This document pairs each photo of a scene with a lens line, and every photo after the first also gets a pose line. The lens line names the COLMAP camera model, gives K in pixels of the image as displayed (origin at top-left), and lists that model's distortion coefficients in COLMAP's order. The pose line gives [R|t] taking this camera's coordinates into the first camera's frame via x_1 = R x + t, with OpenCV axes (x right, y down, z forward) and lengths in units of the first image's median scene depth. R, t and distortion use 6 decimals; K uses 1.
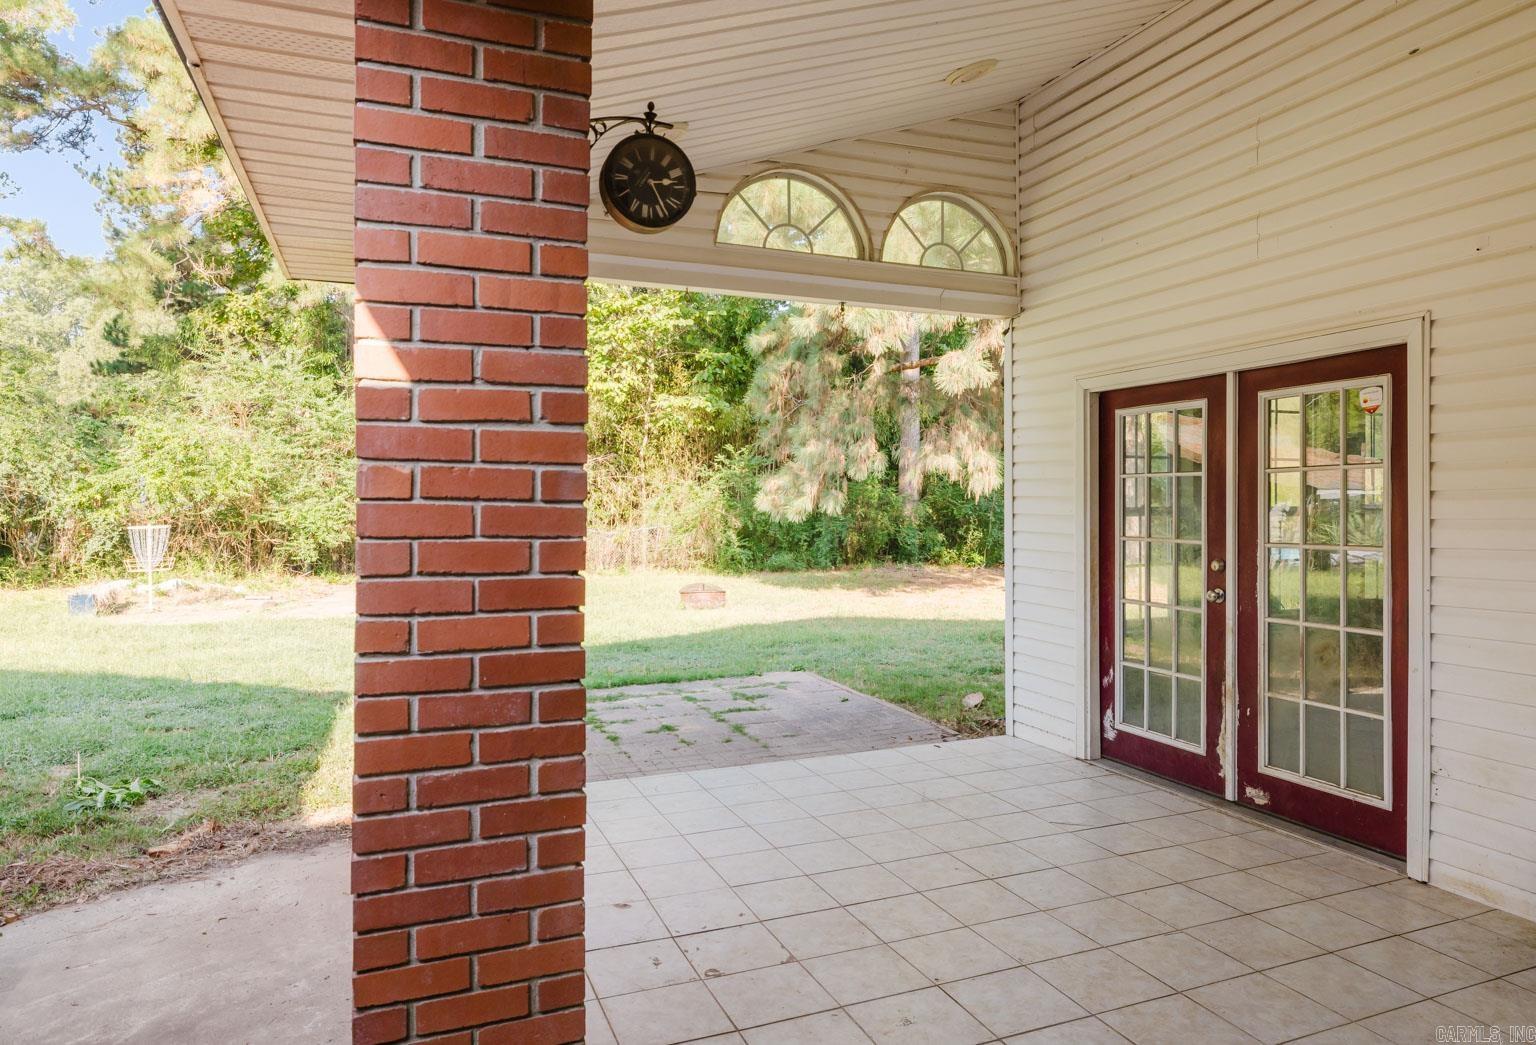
lens RADIAL K [[969.1, 0, 768.2], [0, 969.1, 514.7], [0, 0, 1]] dist [0.004280, 0.000311]
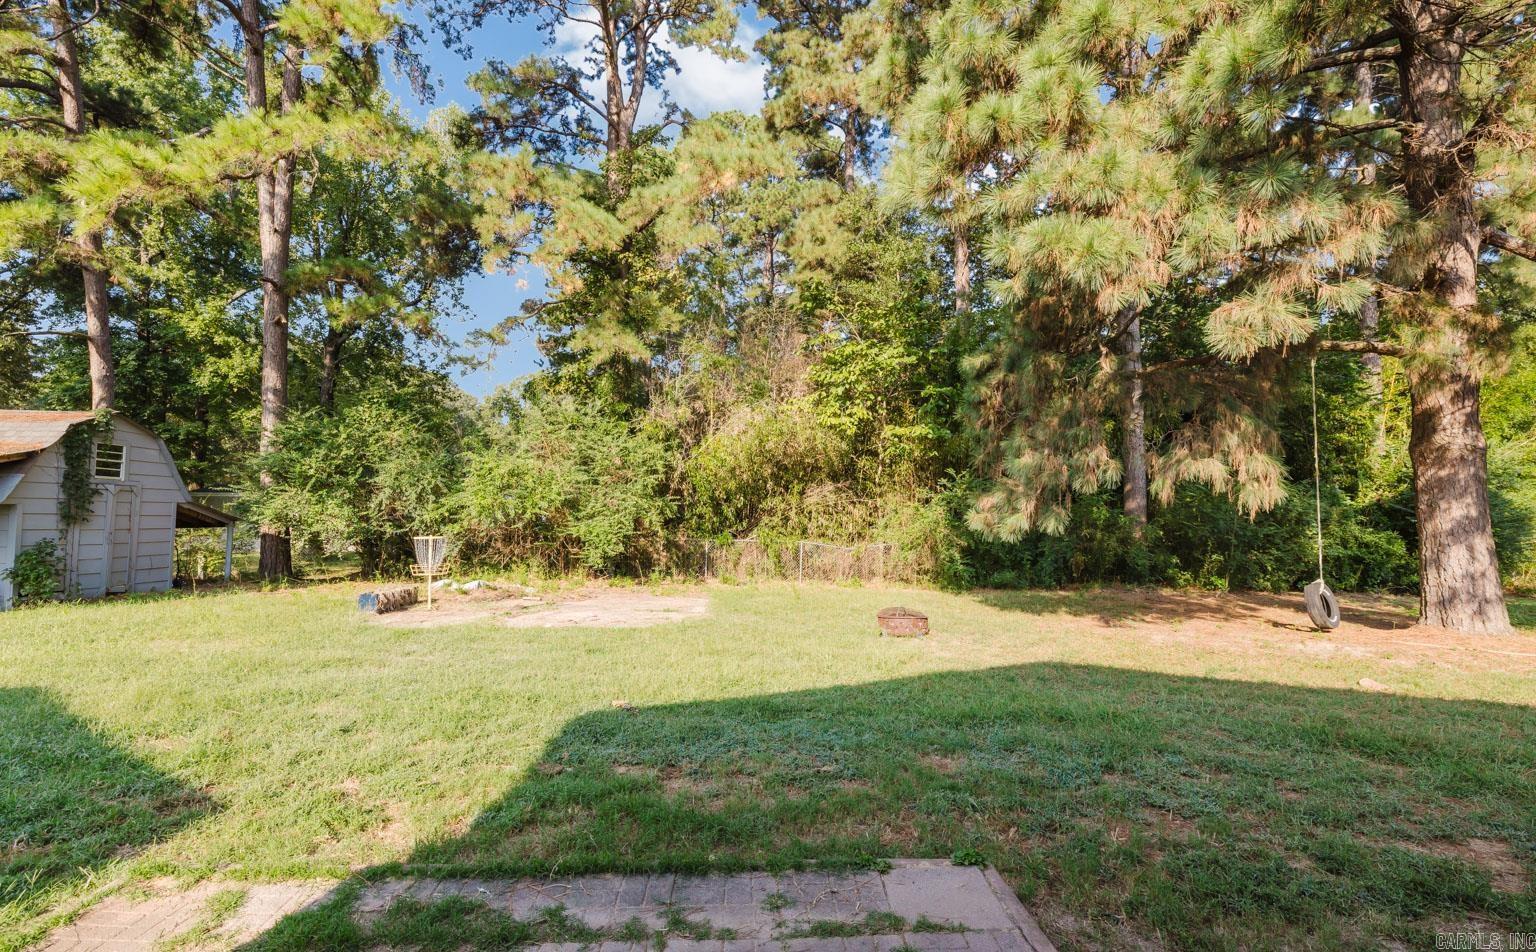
lens RADIAL K [[663.0, 0, 768.6], [0, 663.0, 477.5], [0, 0, 1]] dist [-0.001372, -0.000293]
pose [[0.940714, -0.016882, -0.338781, 0.022053], [-0.012057, 0.996465, -0.083134, 0.001421], [0.338987, 0.082289, 0.937185, 0.277400]]
